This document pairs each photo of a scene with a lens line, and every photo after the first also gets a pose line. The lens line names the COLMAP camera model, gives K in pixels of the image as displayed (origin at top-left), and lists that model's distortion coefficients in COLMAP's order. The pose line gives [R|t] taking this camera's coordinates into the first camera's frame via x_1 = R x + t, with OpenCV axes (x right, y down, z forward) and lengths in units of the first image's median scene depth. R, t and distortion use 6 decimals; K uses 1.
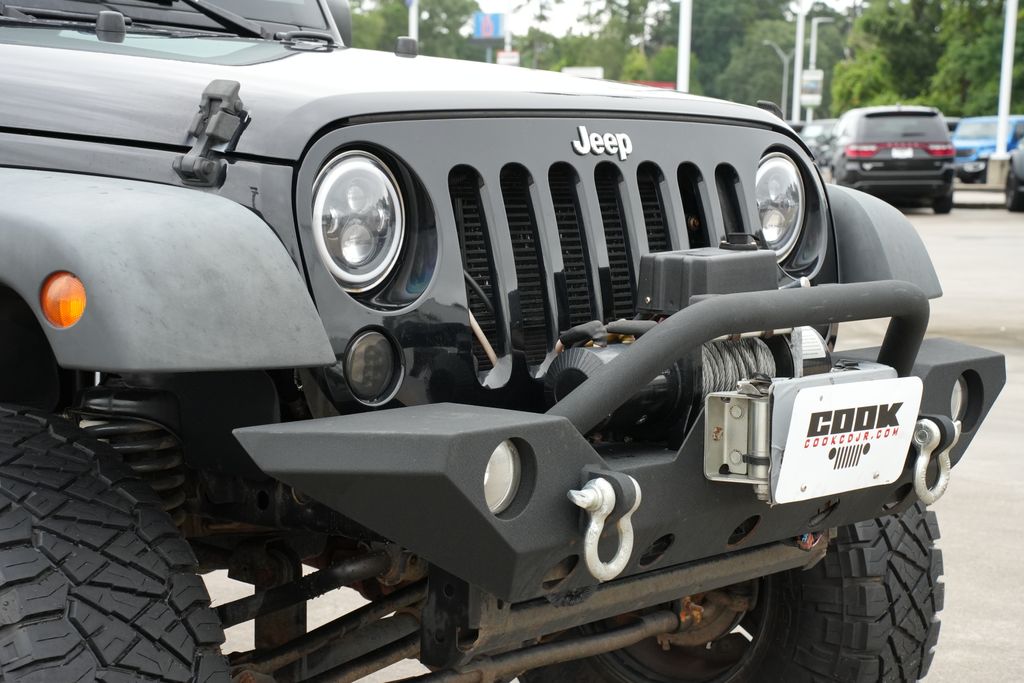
lens RADIAL K [[2092.4, 0, 512.0], [0, 2092.4, 341.5], [0, 0, 1]] dist [0.441843, 0.553564]
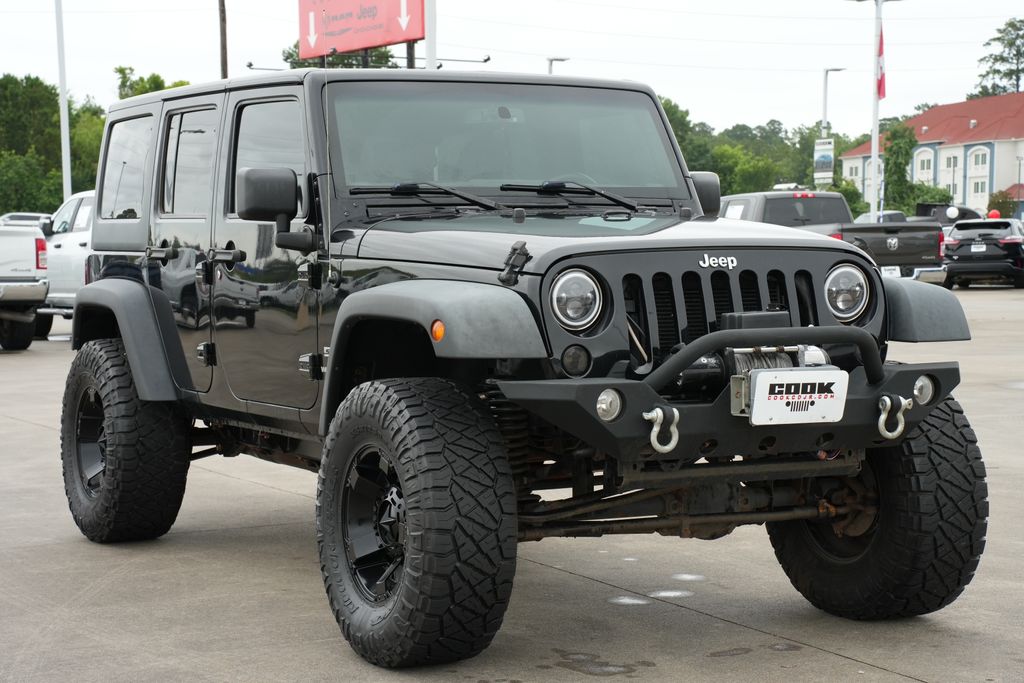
lens RADIAL K [[2092.4, 0, 512.0], [0, 2092.4, 341.5], [0, 0, 1]] dist [0.441843, 0.553564]
pose [[0.917690, -0.004155, -0.397276, 0.771114], [-0.015619, 0.998795, -0.046526, 0.096674], [0.396990, 0.048902, 0.916519, -1.127377]]
